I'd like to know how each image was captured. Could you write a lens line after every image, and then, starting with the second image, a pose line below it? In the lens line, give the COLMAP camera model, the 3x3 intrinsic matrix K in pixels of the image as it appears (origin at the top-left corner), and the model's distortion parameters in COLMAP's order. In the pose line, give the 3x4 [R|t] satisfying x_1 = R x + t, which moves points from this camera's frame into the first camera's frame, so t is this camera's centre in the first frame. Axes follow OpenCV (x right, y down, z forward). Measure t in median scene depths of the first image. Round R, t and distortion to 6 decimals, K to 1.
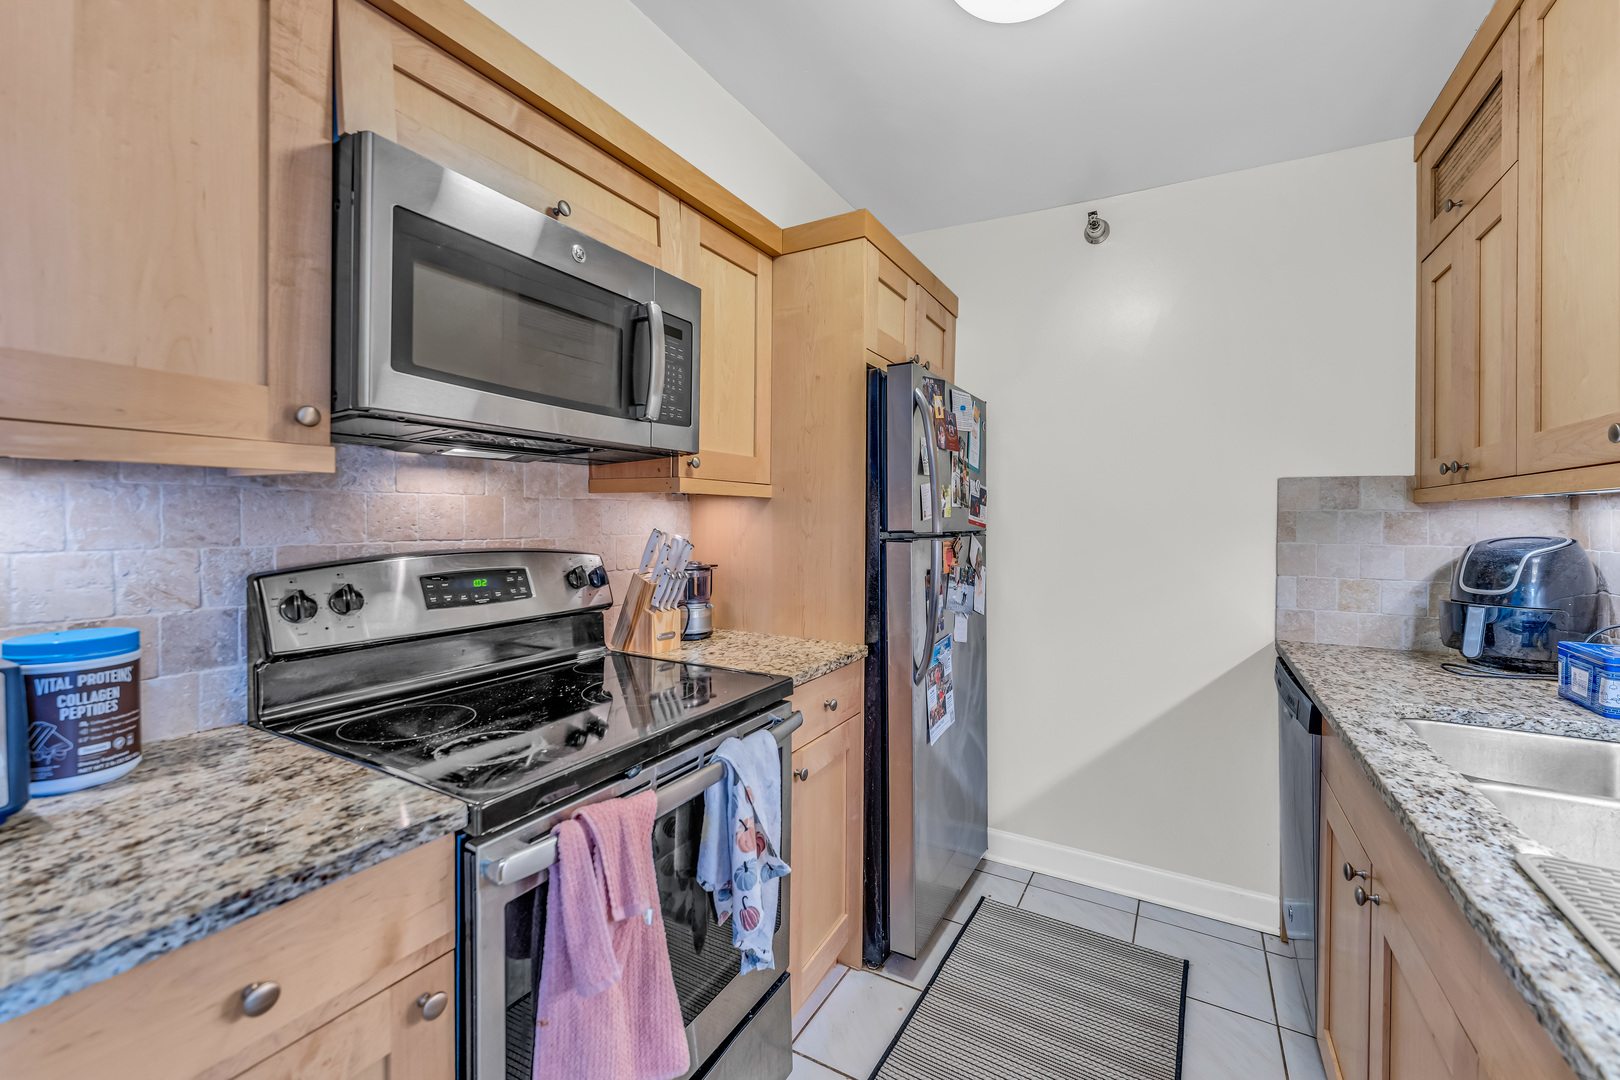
lens RADIAL K [[659.1, 0, 811.1], [0, 659.1, 515.1], [0, 0, 1]] dist [-0.000385, -0.000107]
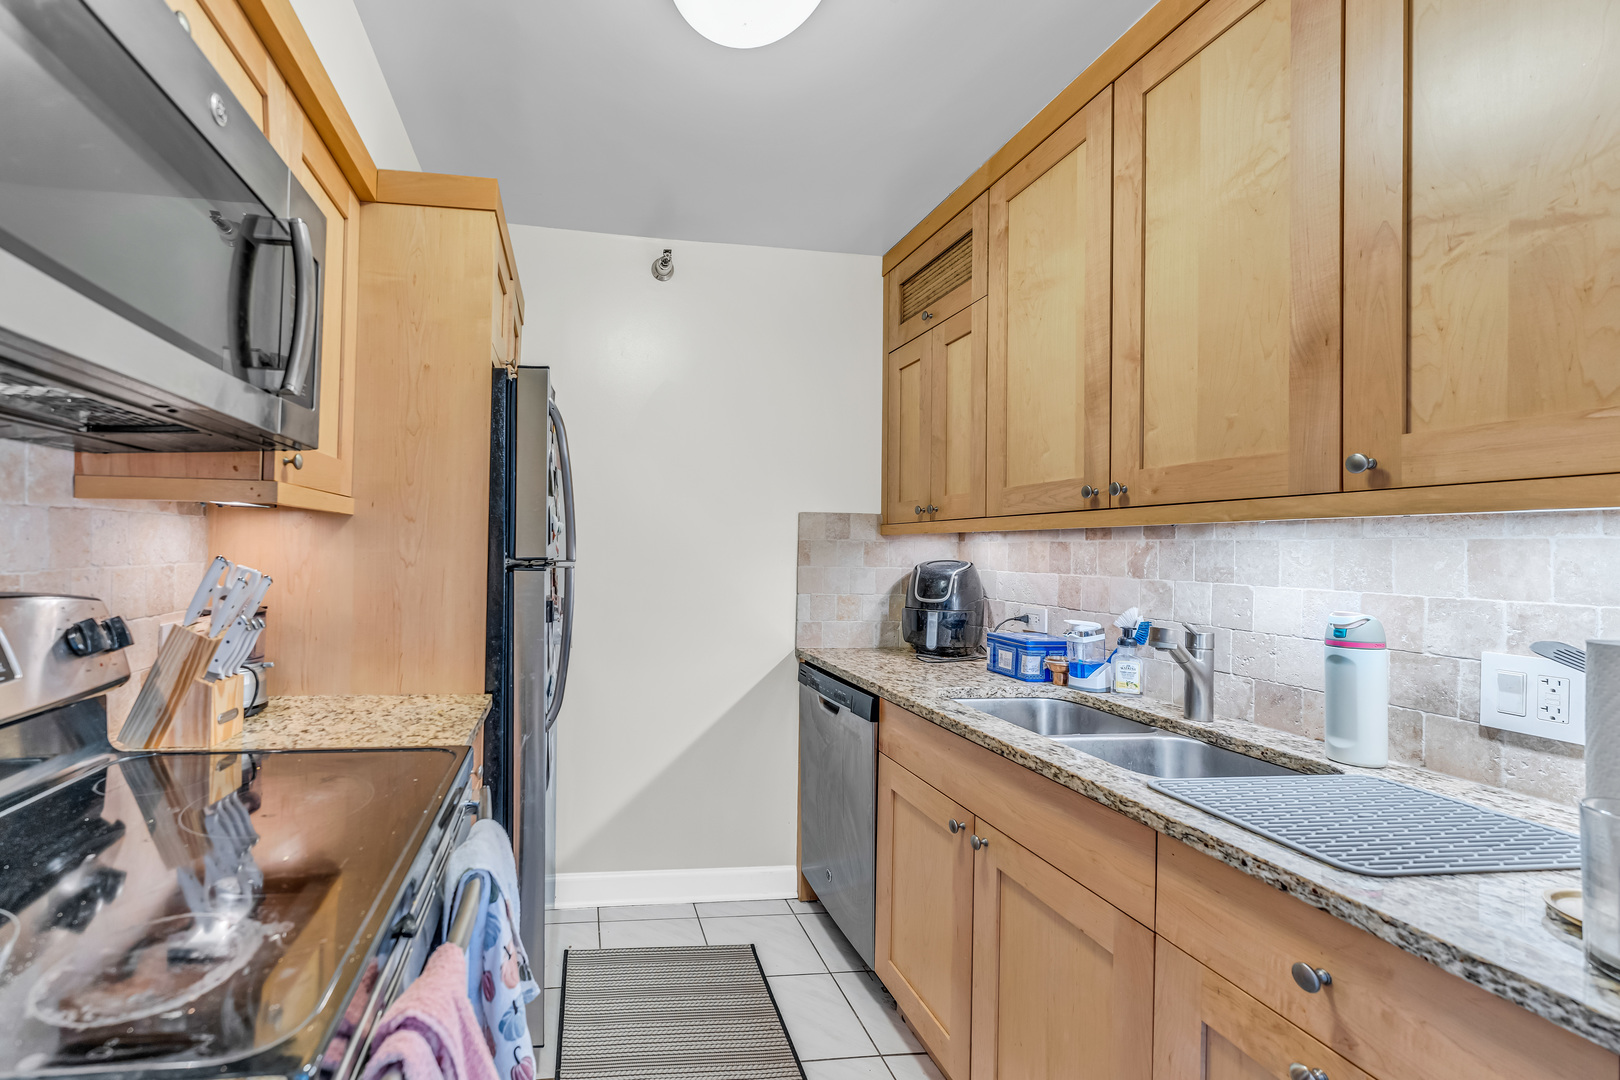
lens RADIAL K [[676.2, 0, 811.8], [0, 676.2, 534.4], [0, 0, 1]] dist [0.001493, 0.000361]
pose [[0.806377, 0.017062, 0.591155, -0.097322], [-0.011437, 0.999847, -0.013257, 0.000661], [-0.591291, 0.003929, 0.806449, 0.058863]]
